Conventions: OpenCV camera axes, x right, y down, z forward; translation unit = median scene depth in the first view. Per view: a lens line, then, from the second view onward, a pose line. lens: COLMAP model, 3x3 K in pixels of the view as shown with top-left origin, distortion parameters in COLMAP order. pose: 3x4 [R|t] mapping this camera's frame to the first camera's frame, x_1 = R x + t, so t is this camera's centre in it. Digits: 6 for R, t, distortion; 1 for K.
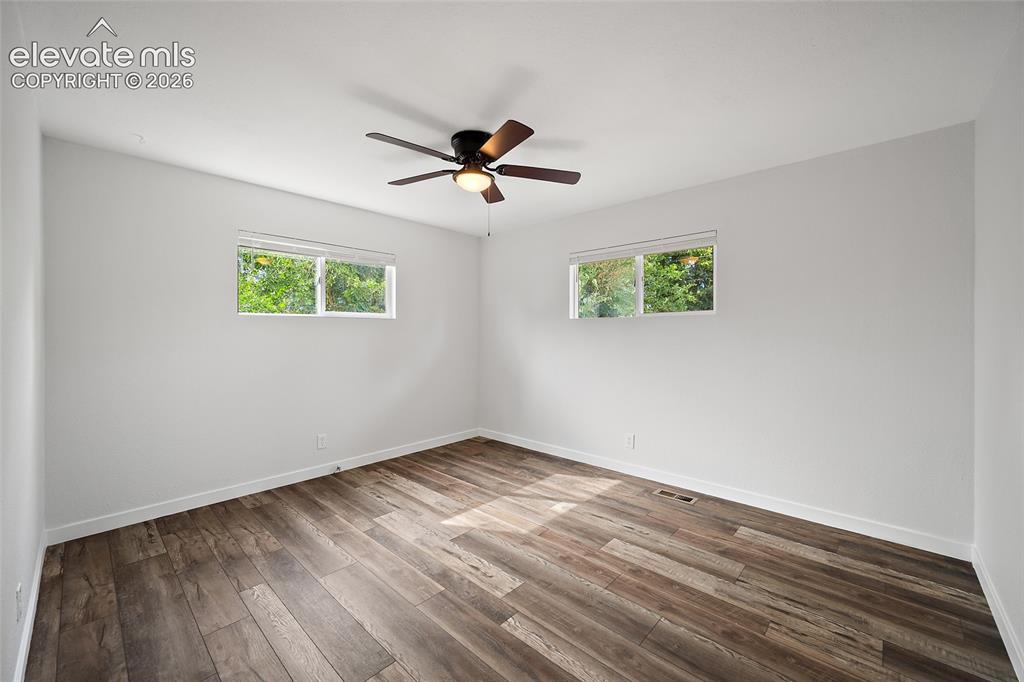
lens RADIAL K [[404.8, 0, 511.2], [0, 404.8, 335.8], [0, 0, 1]] dist [-0.000834, -0.000331]
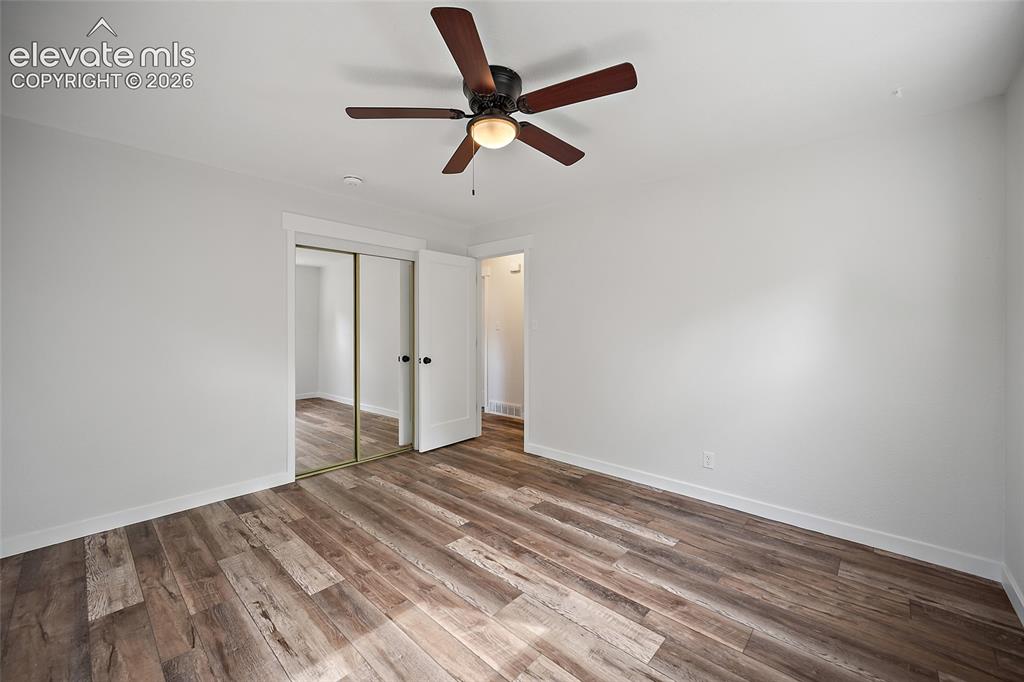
lens RADIAL K [[404.8, 0, 512.4], [0, 404.8, 336.0], [0, 0, 1]] dist [-0.000834, -0.000331]
pose [[-0.999993, 0.000412, -0.003608, -0.141698], [0.000309, 0.999591, 0.028611, -0.015471], [0.003618, 0.028610, -0.999584, 1.957538]]
